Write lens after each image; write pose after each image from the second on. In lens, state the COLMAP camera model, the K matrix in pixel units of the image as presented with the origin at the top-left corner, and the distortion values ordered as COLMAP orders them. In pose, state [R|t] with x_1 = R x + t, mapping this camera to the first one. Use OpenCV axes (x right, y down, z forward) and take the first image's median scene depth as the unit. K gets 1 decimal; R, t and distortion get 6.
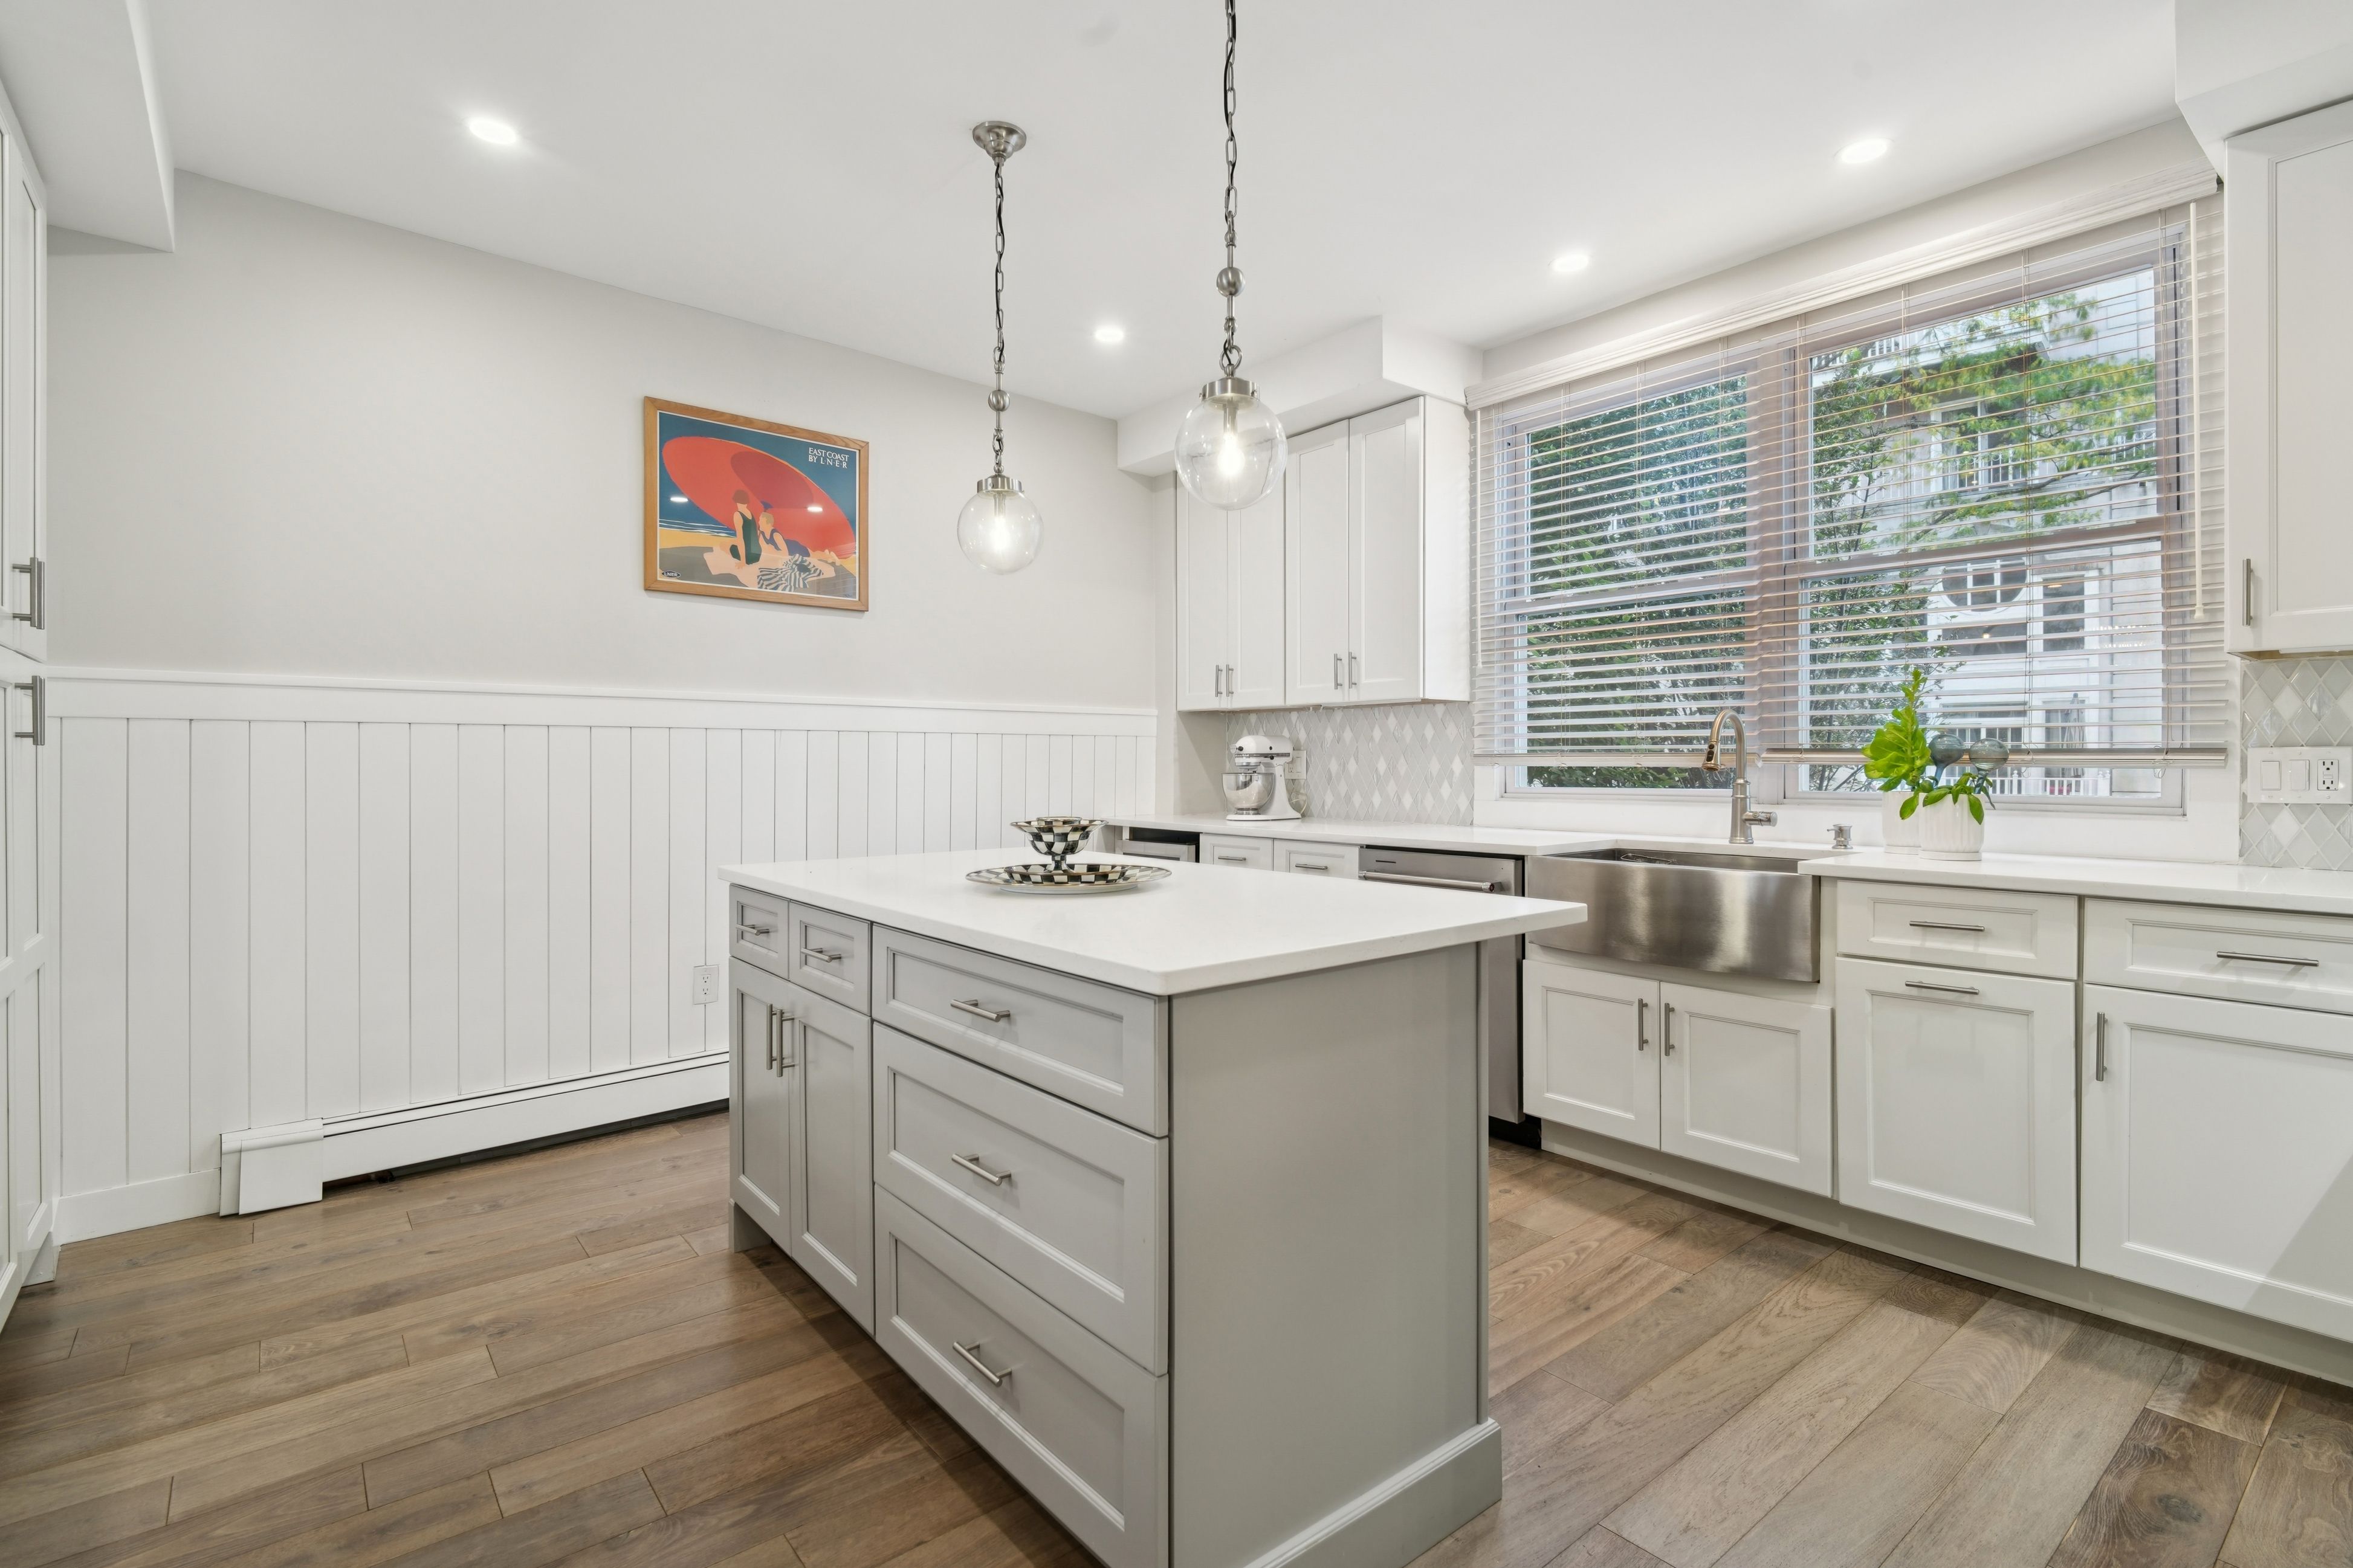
lens RADIAL K [[1123.1, 0, 1178.2], [0, 1123.1, 767.9], [0, 0, 1]] dist [0.000934, 0.000181]
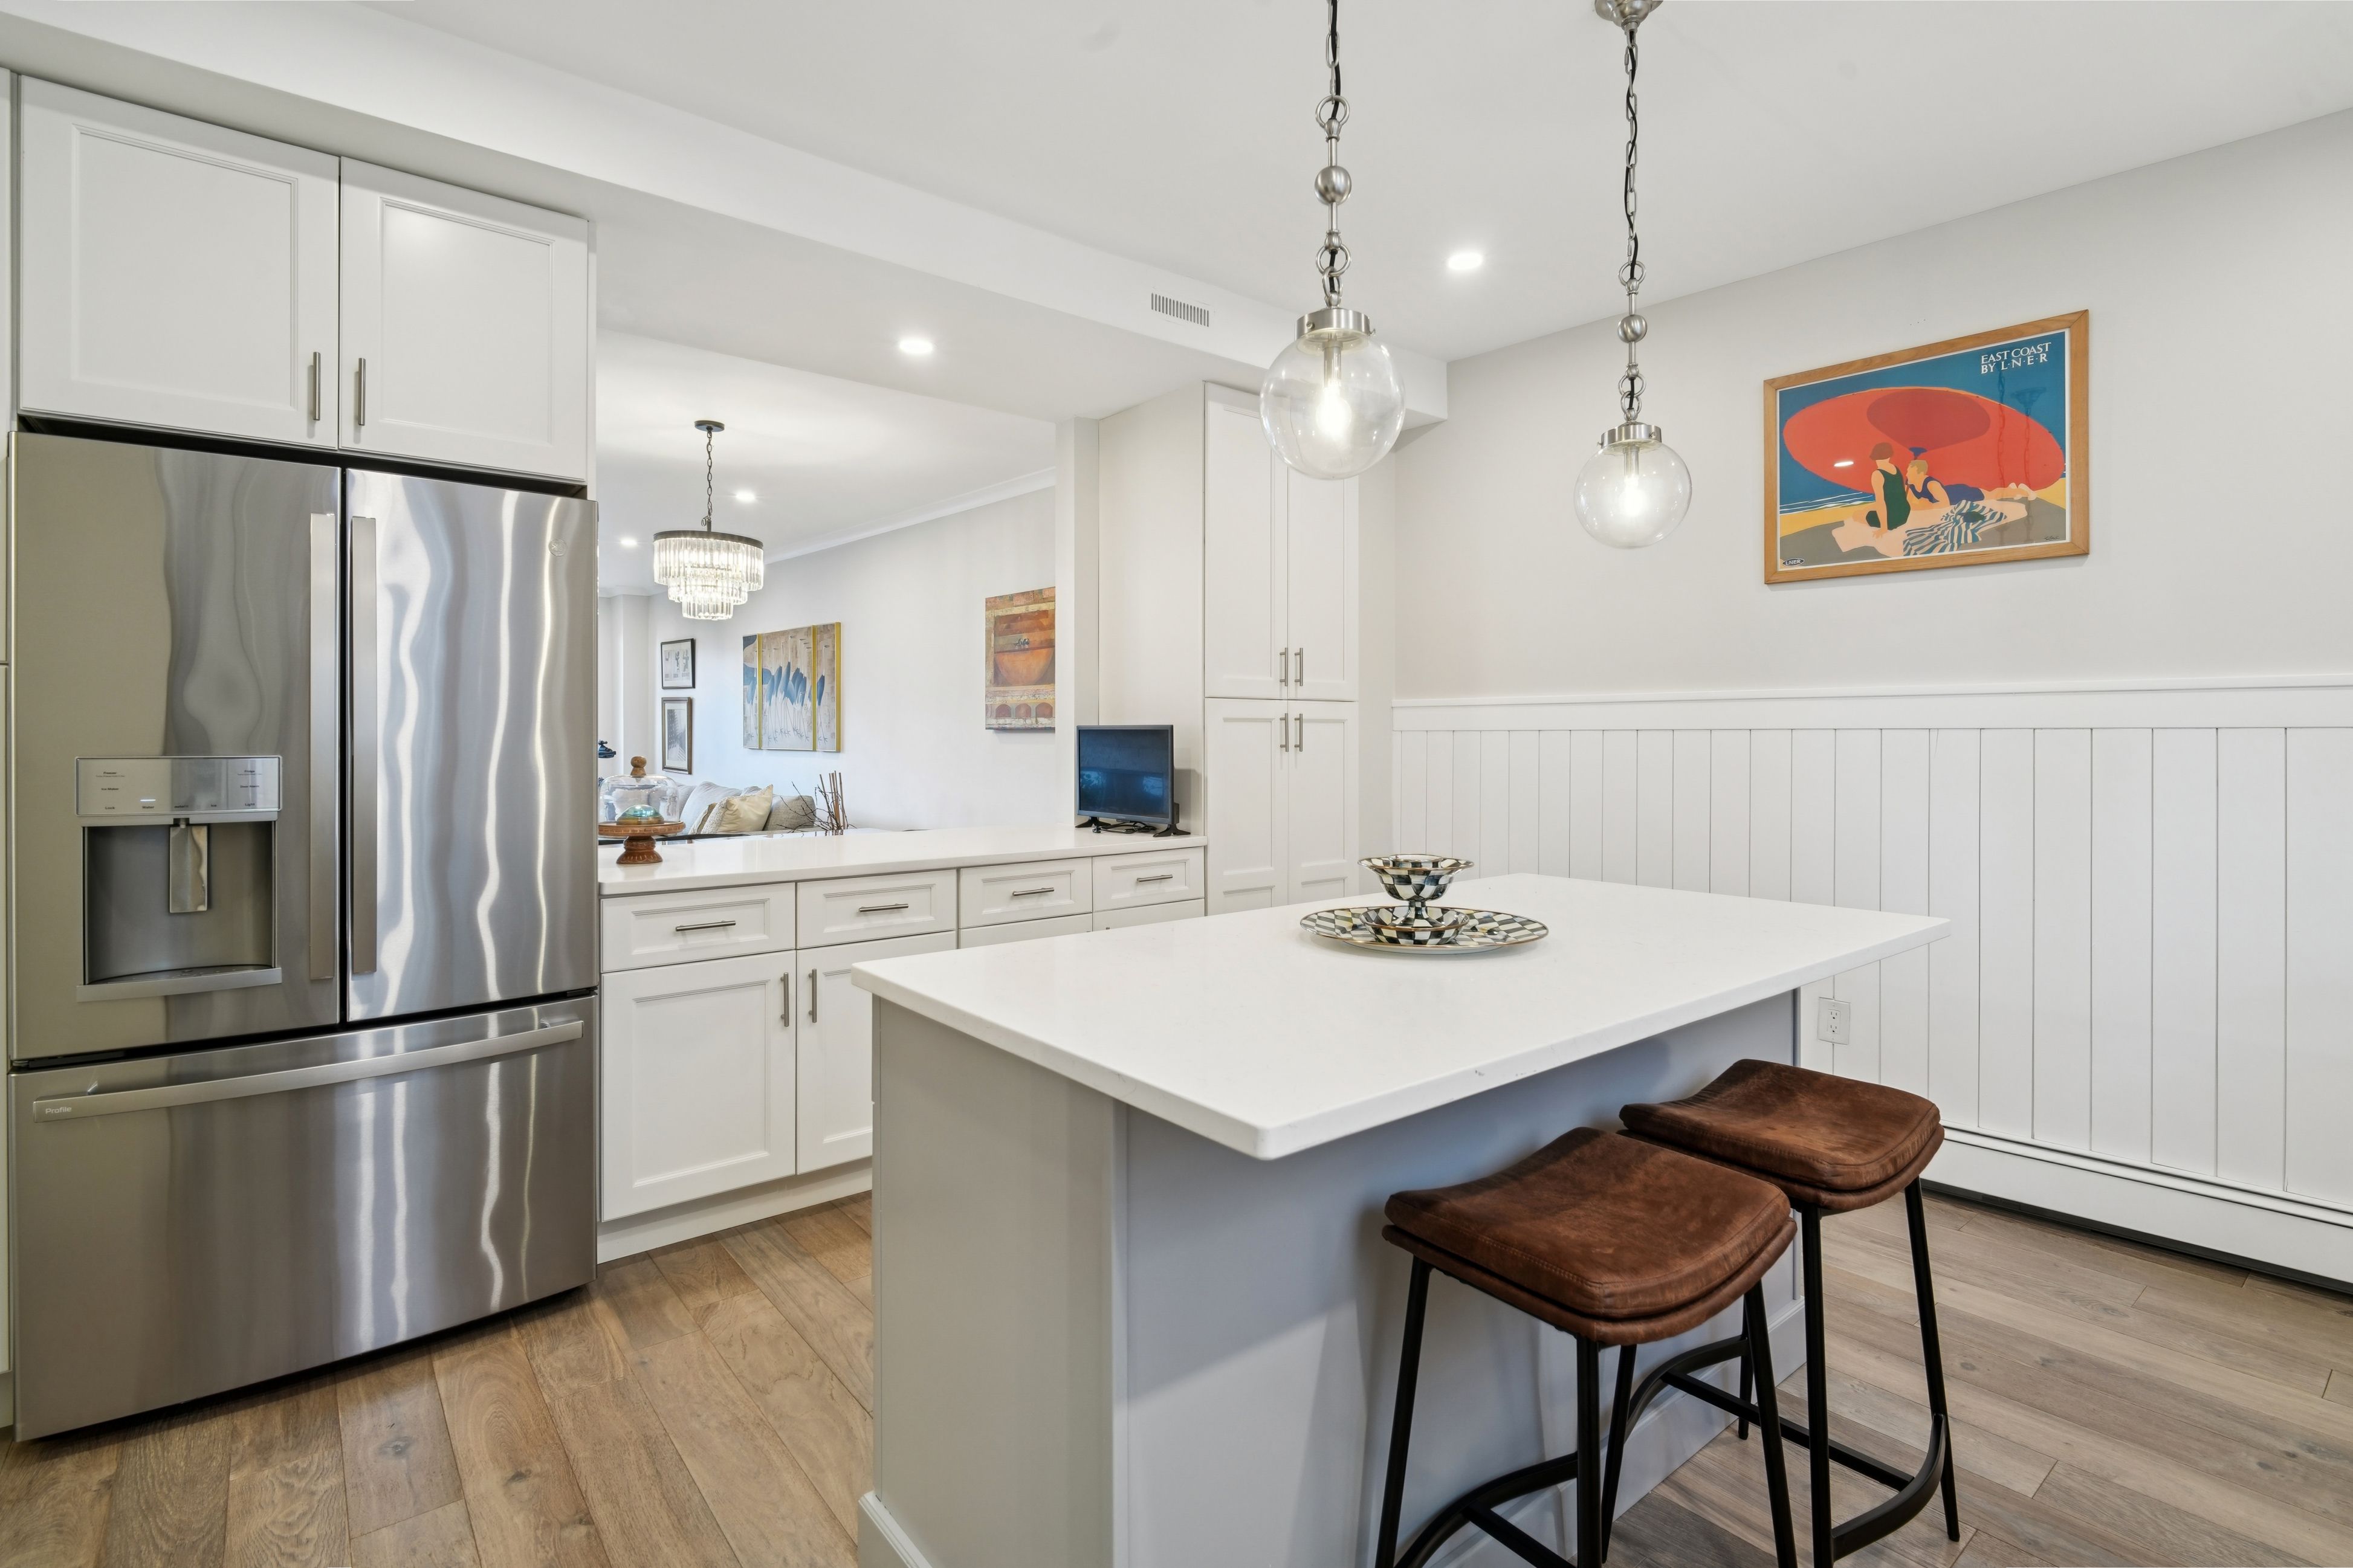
lens RADIAL K [[1100.6, 0, 1173.7], [0, 1100.6, 731.3], [0, 0, 1]] dist [-0.021902, 0.000034]
pose [[-0.005825, 0.000565, -0.999983, 0.426335], [-0.004570, 0.999989, 0.000592, -0.031171], [0.999973, 0.004574, -0.005823, 0.481583]]
